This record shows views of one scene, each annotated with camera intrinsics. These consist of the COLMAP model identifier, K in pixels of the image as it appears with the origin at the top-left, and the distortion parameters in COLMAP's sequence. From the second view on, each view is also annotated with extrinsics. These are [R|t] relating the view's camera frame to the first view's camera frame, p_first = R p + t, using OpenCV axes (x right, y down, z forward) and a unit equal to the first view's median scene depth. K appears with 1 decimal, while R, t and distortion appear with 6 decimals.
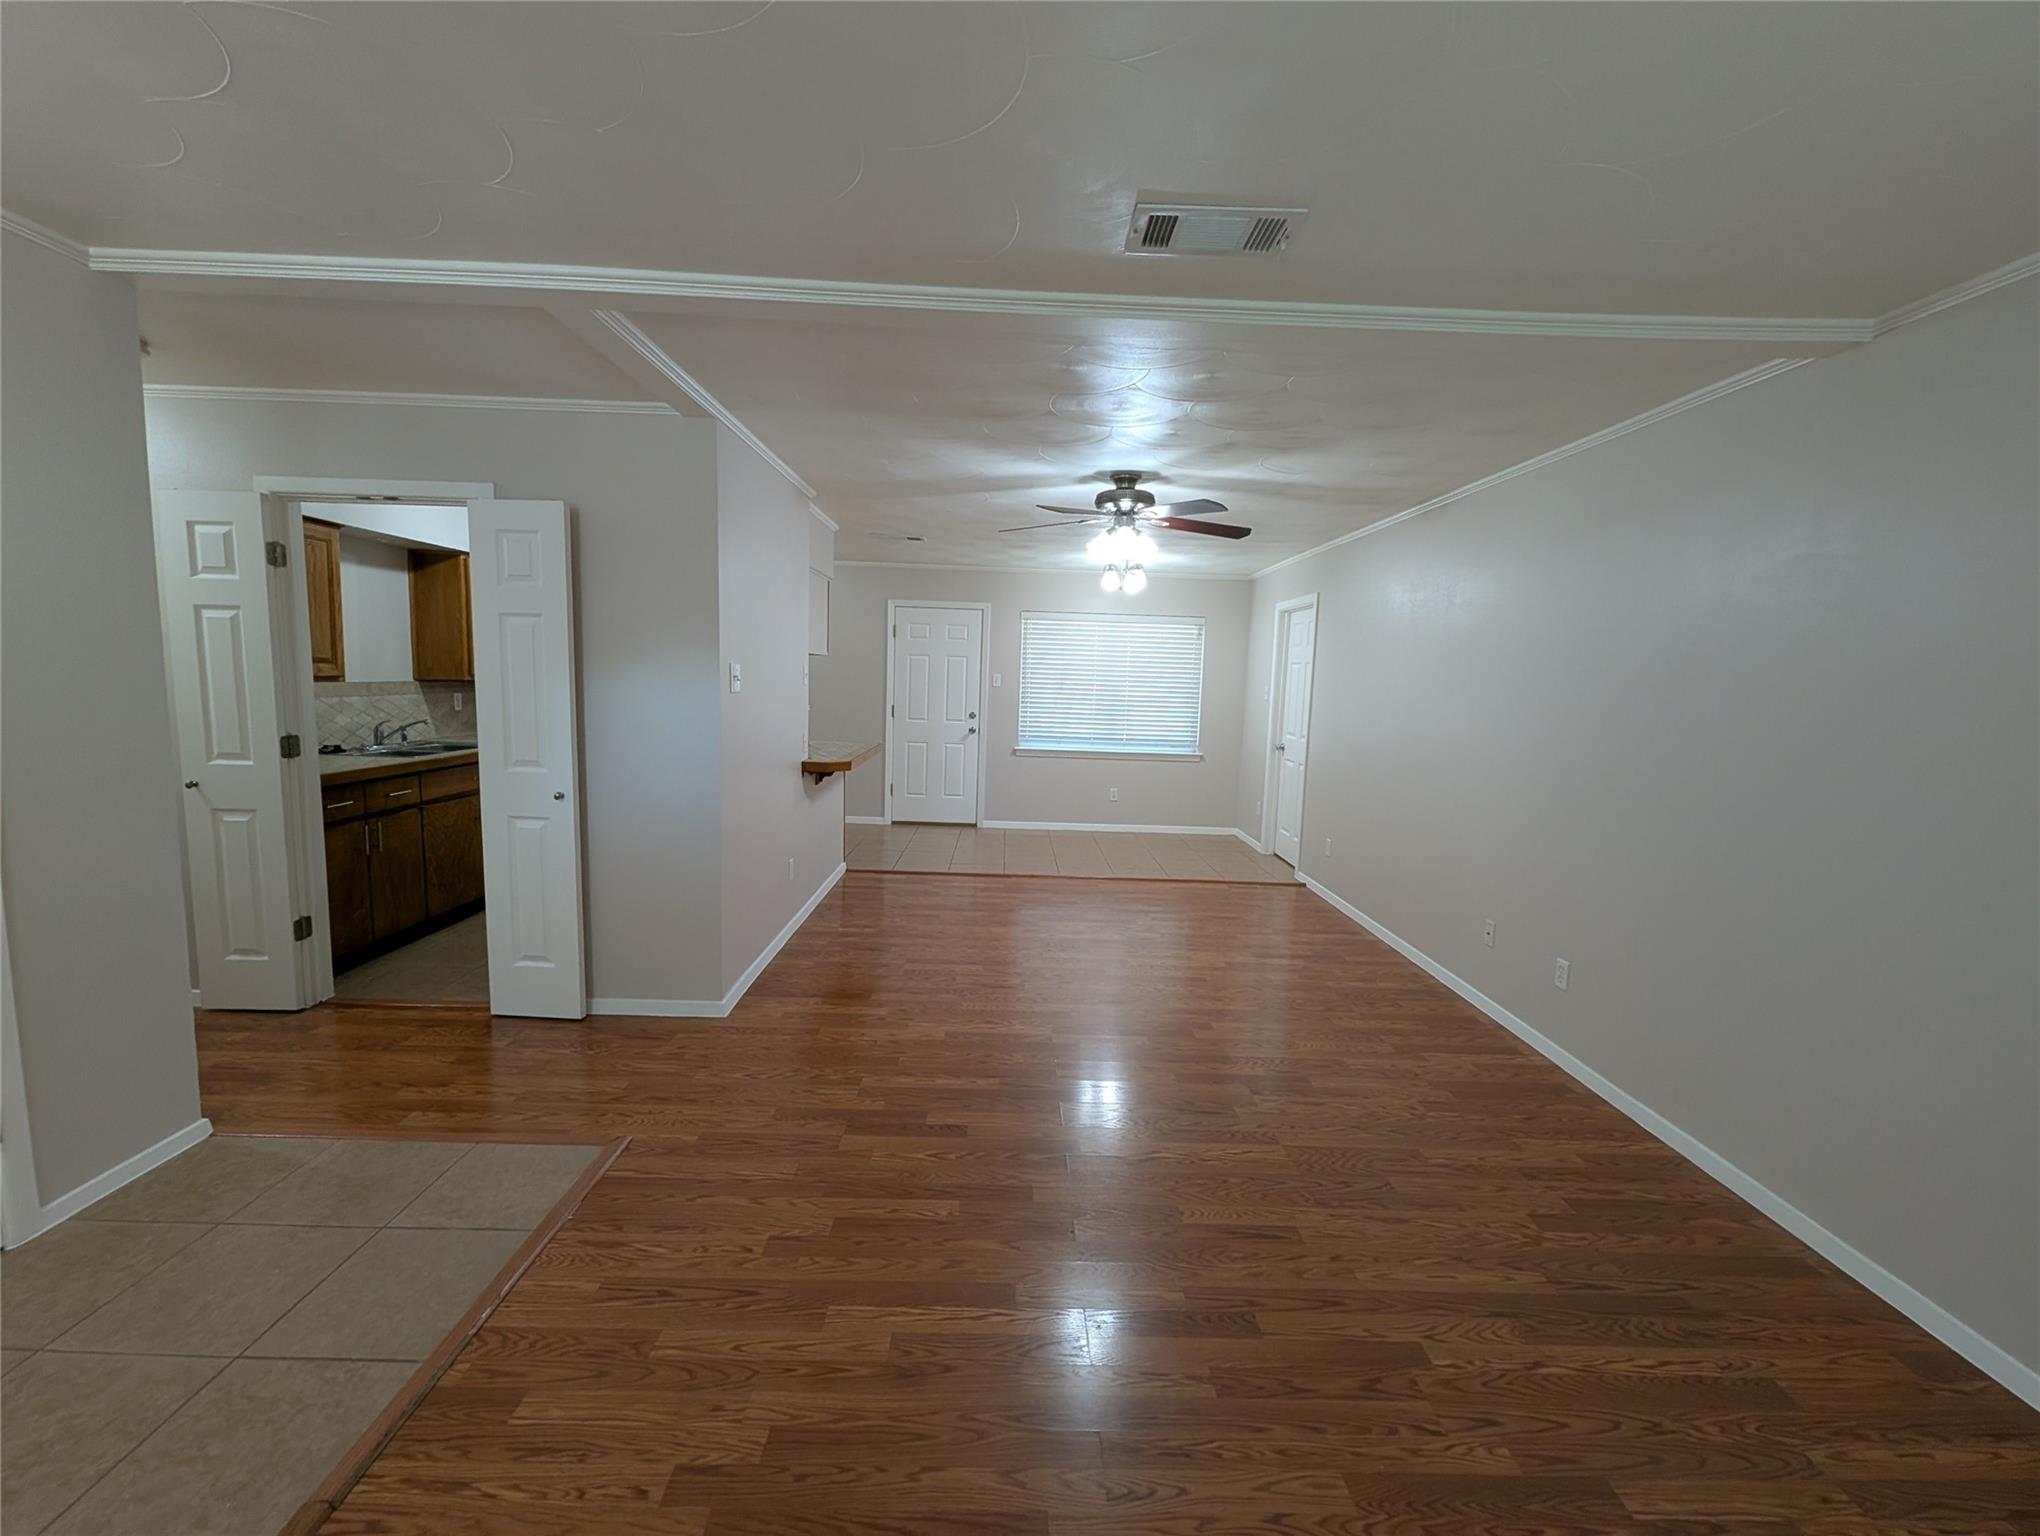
lens RADIAL K [[839.9, 0, 1020.0], [0, 839.9, 768.0], [0, 0, 1]] dist [0.001335, -0.000434]
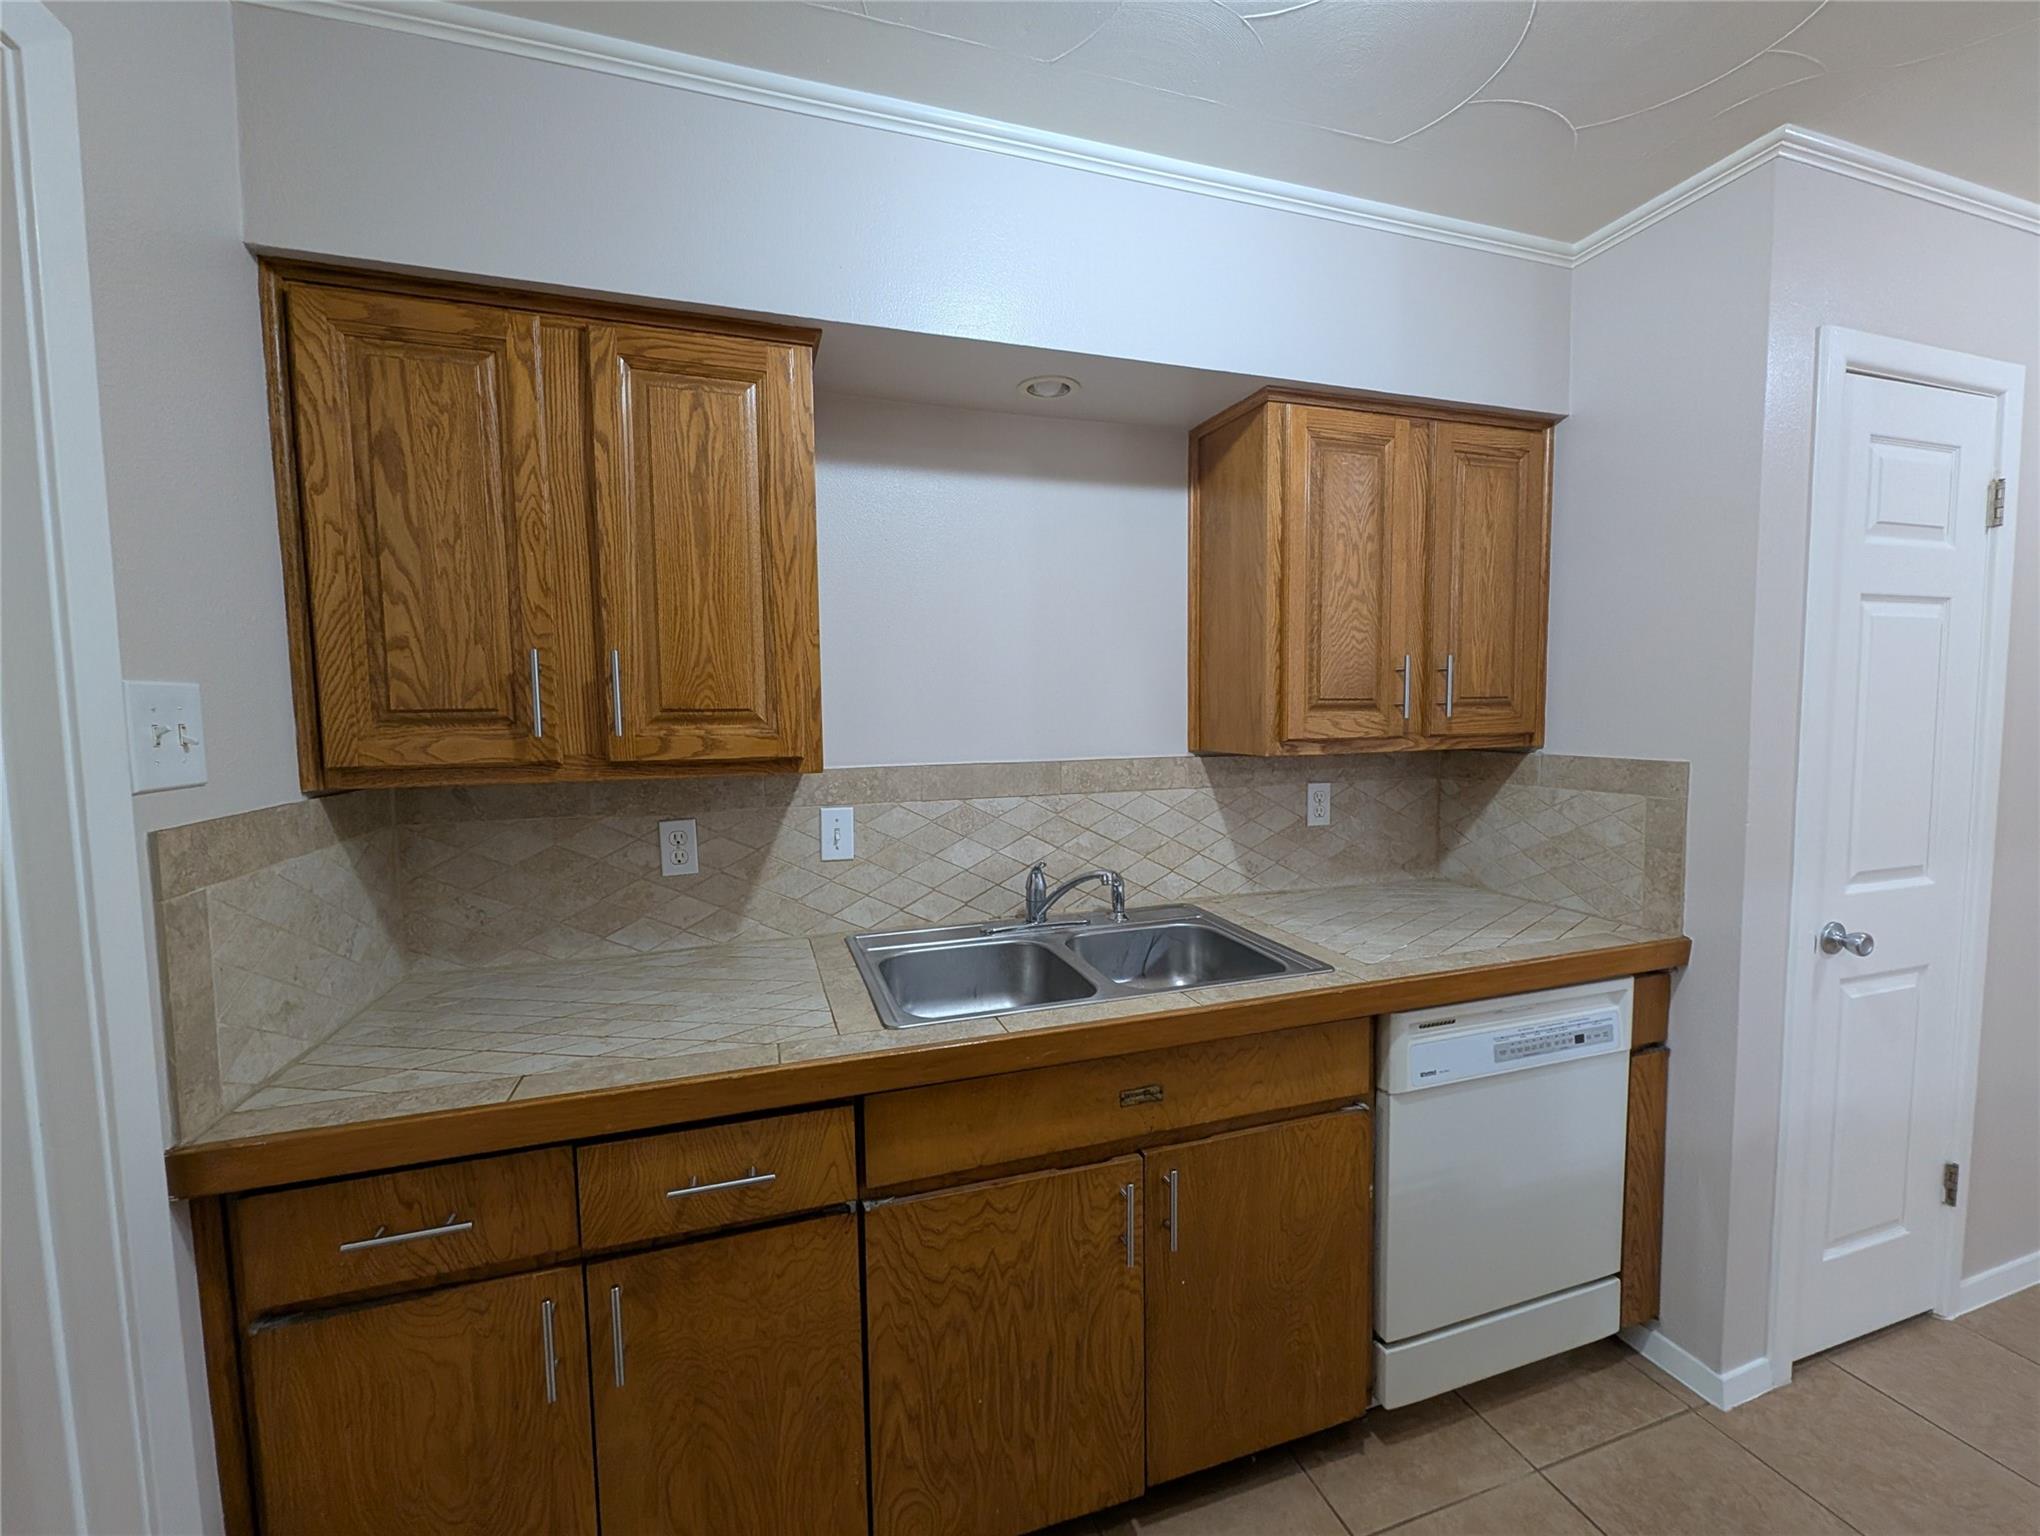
lens RADIAL K [[839.9, 0, 1020.0], [0, 839.9, 768.0], [0, 0, 1]] dist [0.001335, -0.000434]
pose [[0.310214, 0.036878, -0.949951, -0.308036], [-0.087926, 0.996077, 0.009956, -0.081923], [0.946592, 0.080437, 0.312240, 0.686933]]
